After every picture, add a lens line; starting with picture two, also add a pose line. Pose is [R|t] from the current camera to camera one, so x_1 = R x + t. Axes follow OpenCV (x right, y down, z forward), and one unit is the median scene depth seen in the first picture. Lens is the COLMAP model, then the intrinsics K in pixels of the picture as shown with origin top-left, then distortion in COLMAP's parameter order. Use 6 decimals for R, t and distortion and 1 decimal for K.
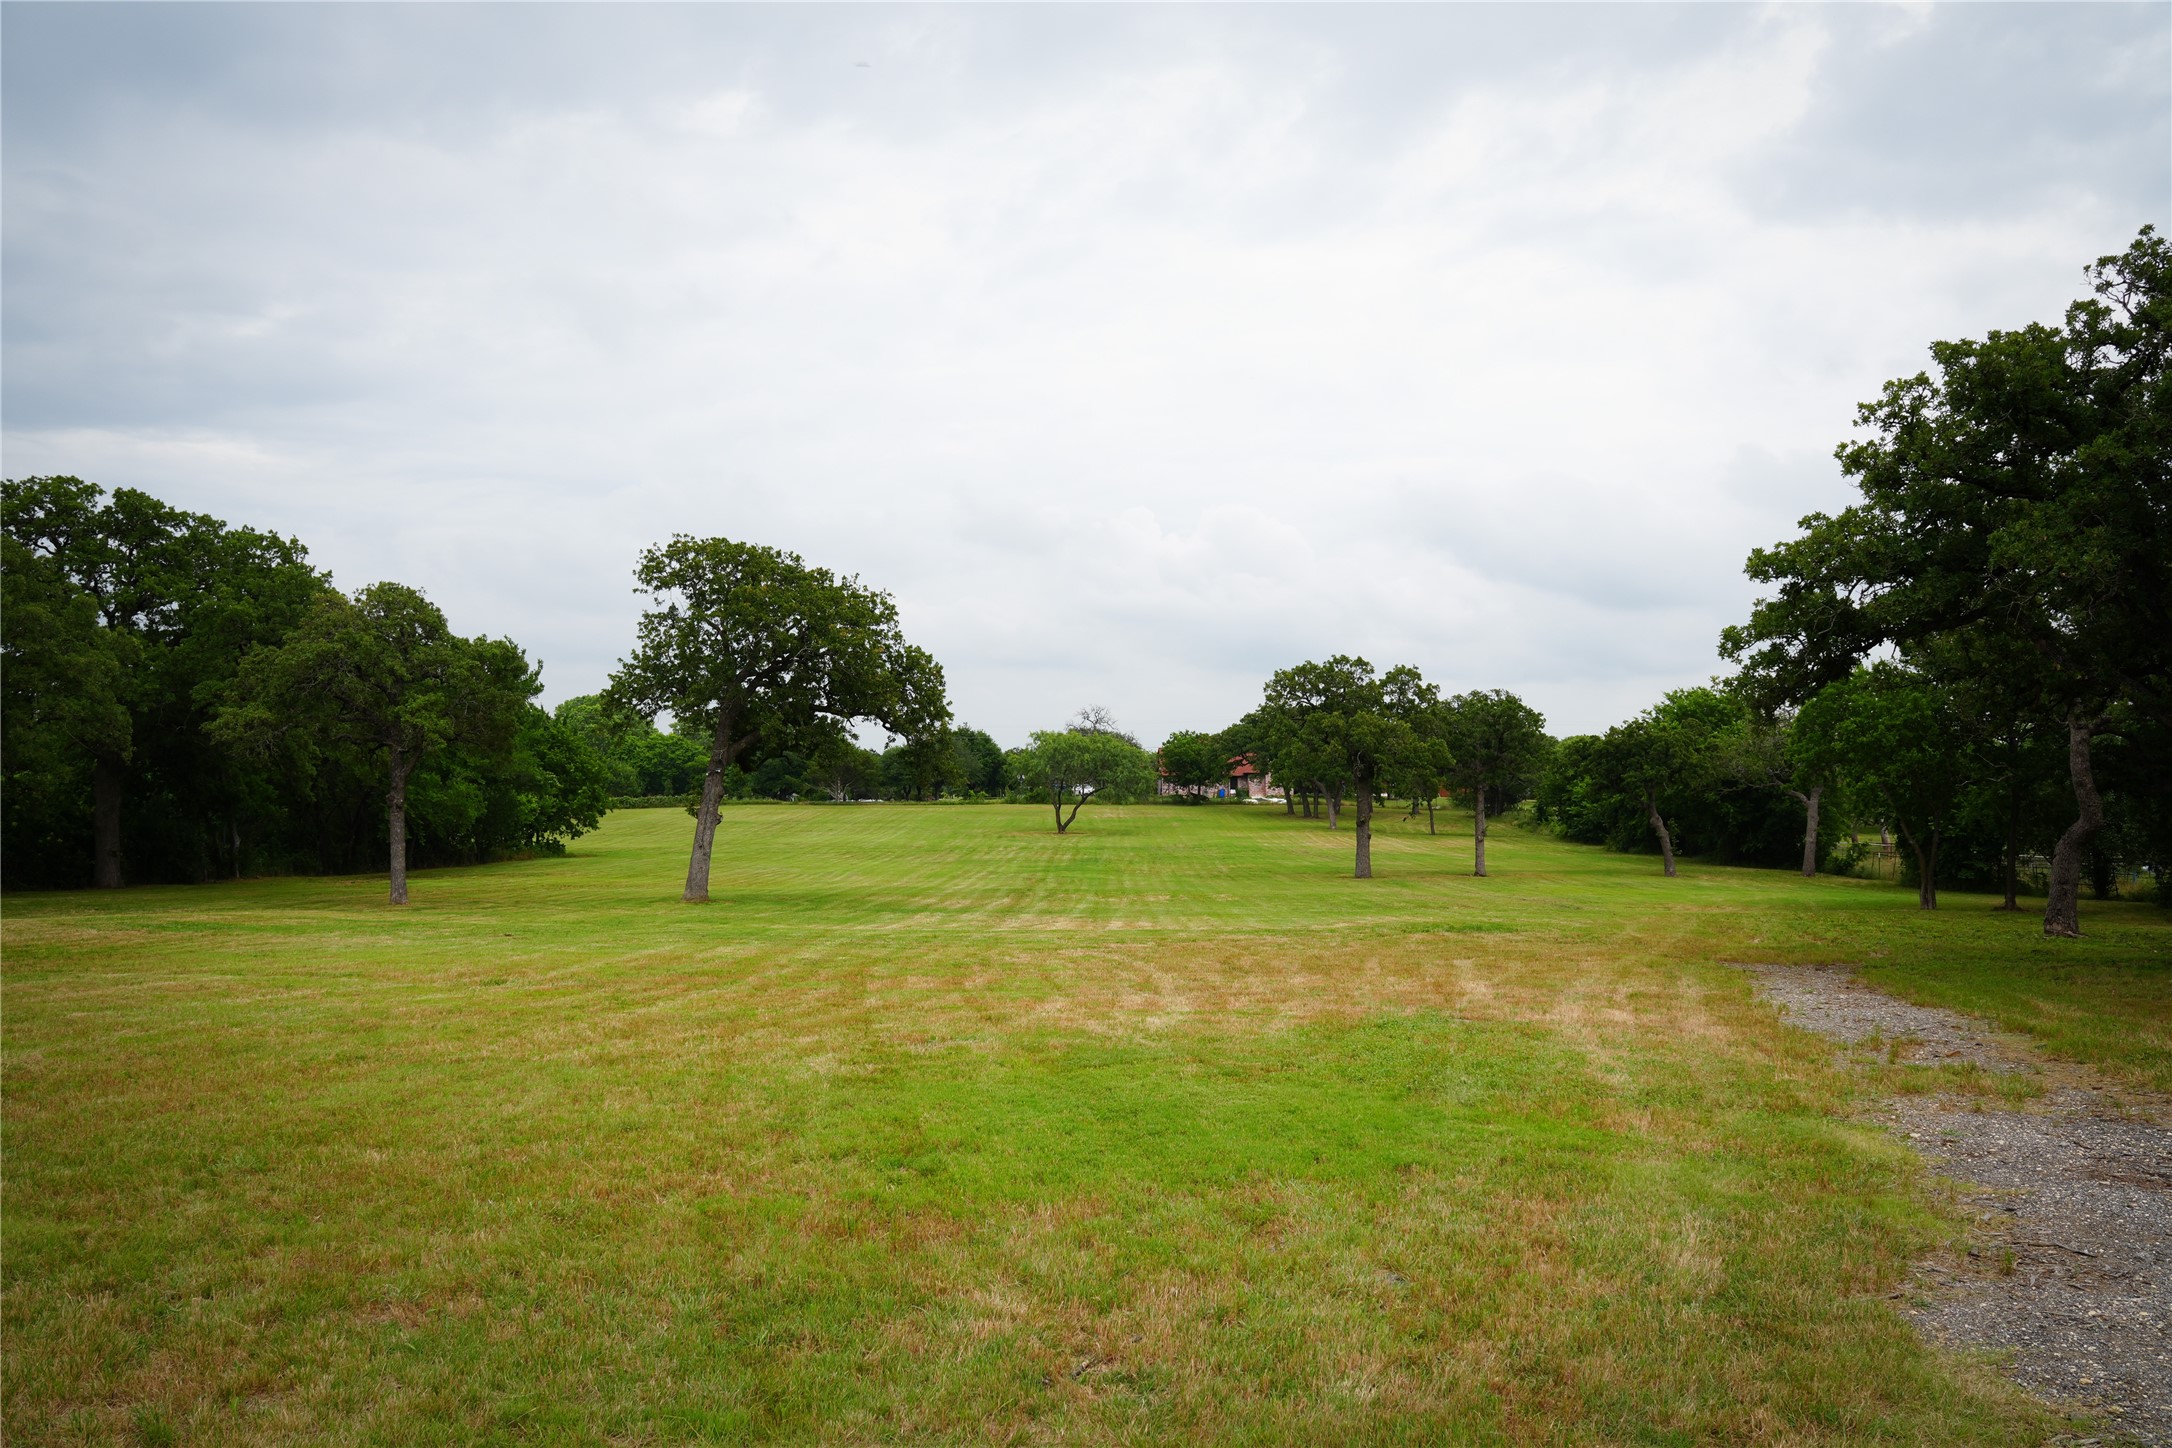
lens RADIAL K [[1724.6, 0, 1086.0], [0, 1724.6, 724.0], [0, 0, 1]] dist [-0.206217, 0.129547]
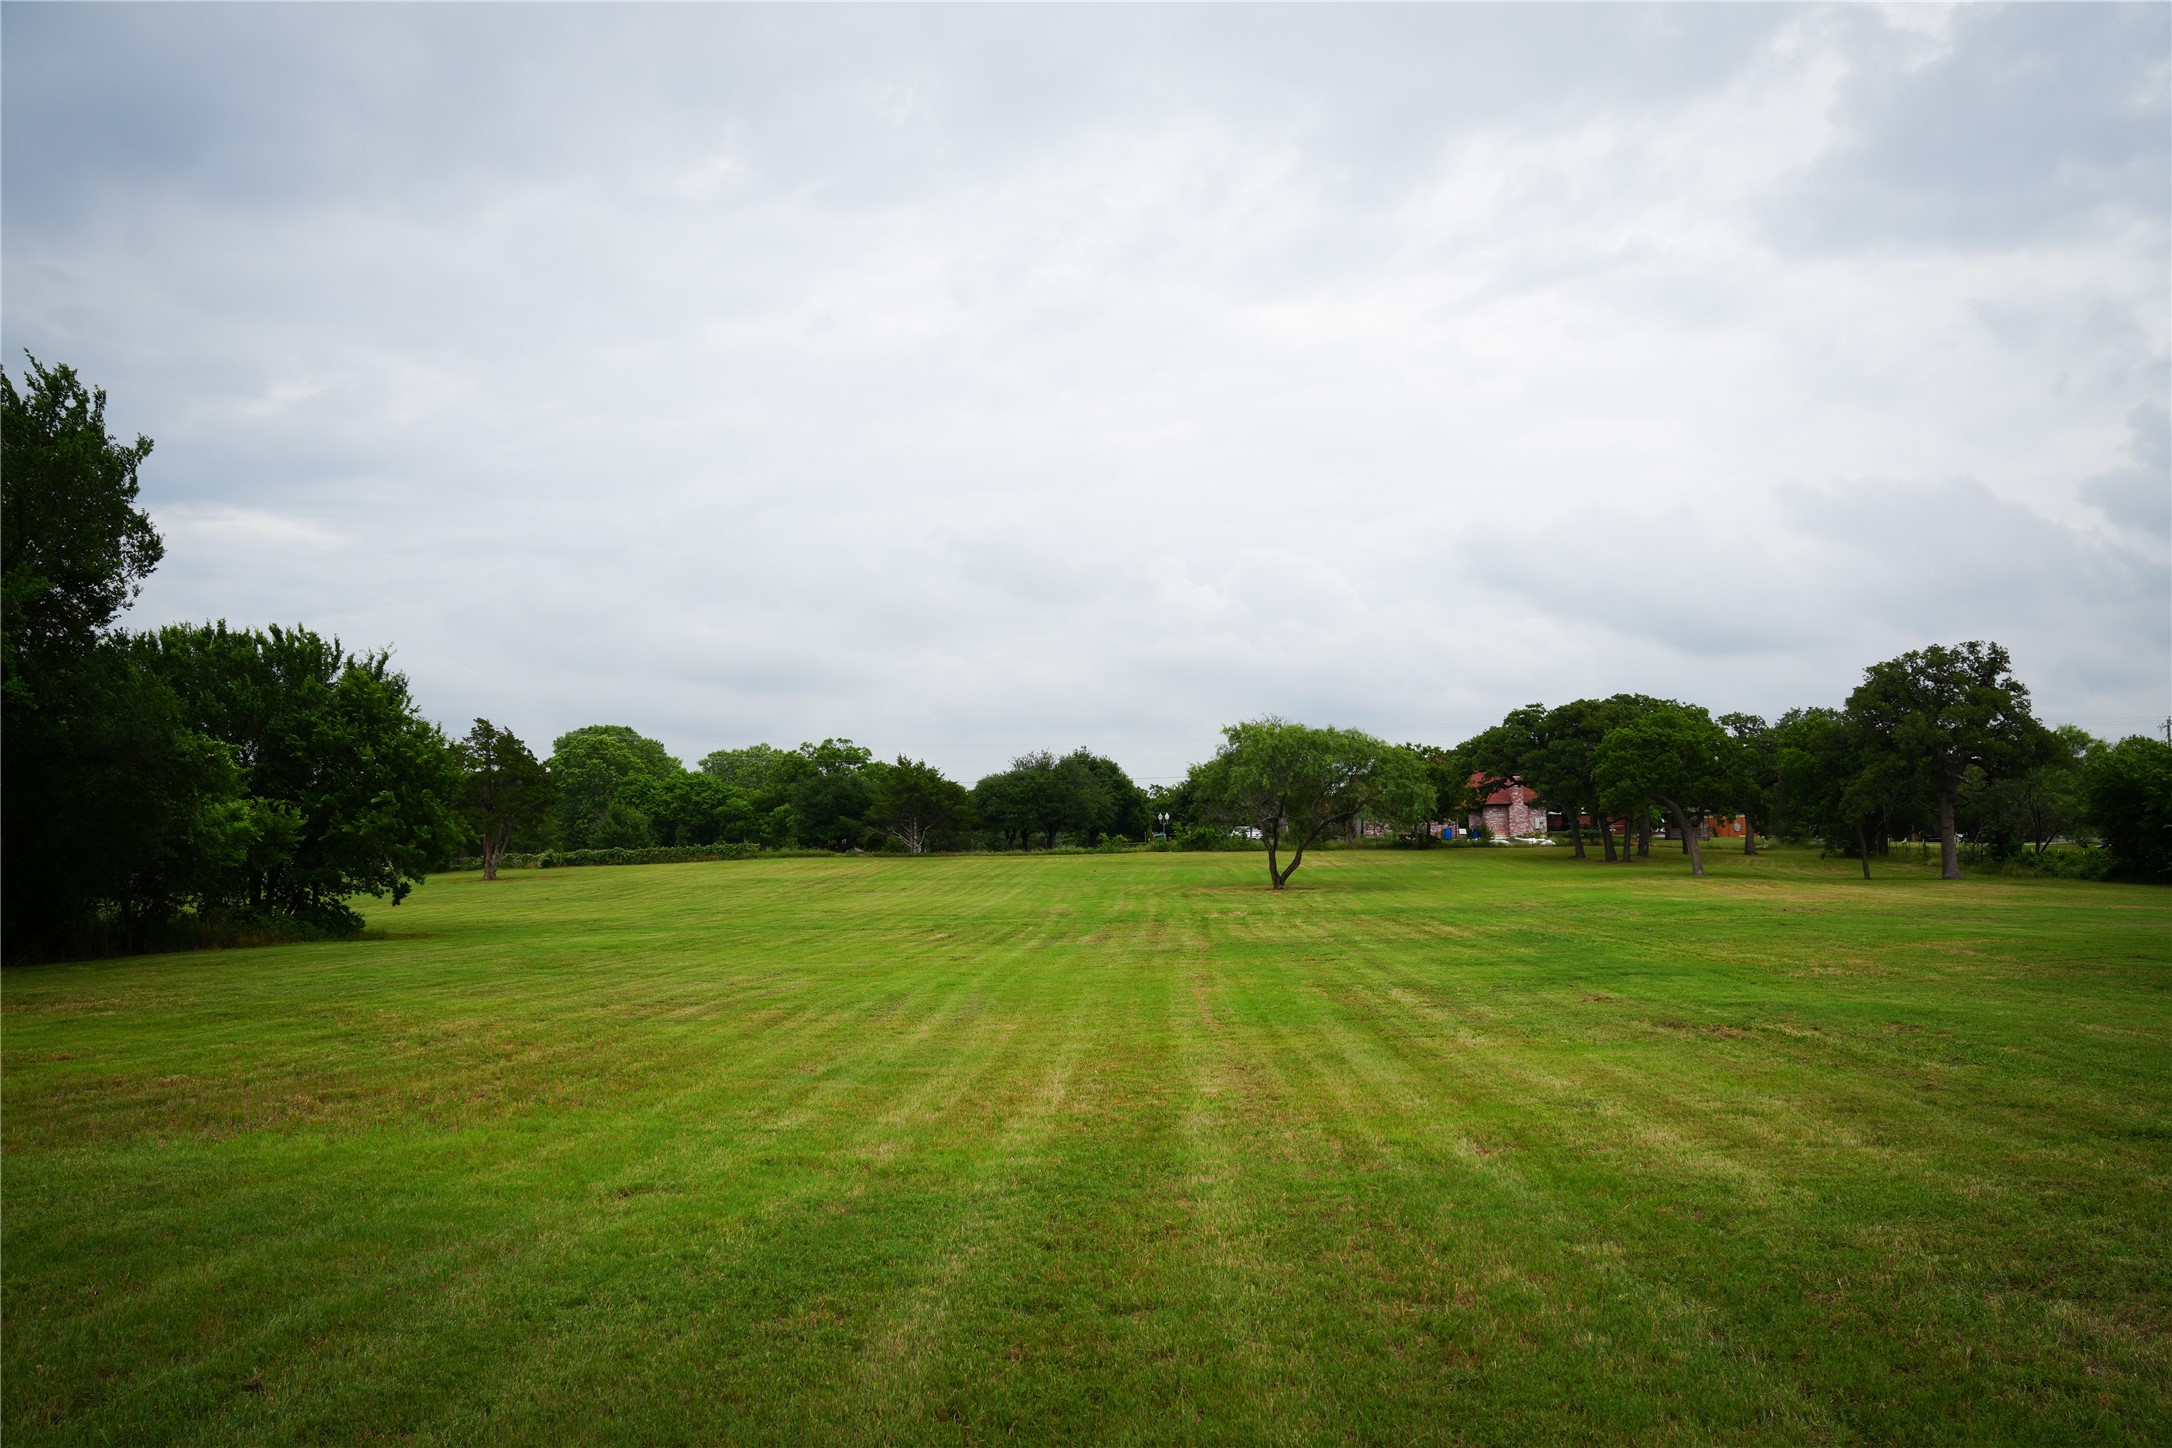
lens RADIAL K [[1724.6, 0, 1086.0], [0, 1724.6, 724.0], [0, 0, 1]] dist [-0.206217, 0.129547]
pose [[0.998972, -0.015711, -0.042512, -0.103588], [0.014051, 0.999138, -0.039067, 0.051269], [0.043089, 0.038429, 0.998332, 0.711086]]
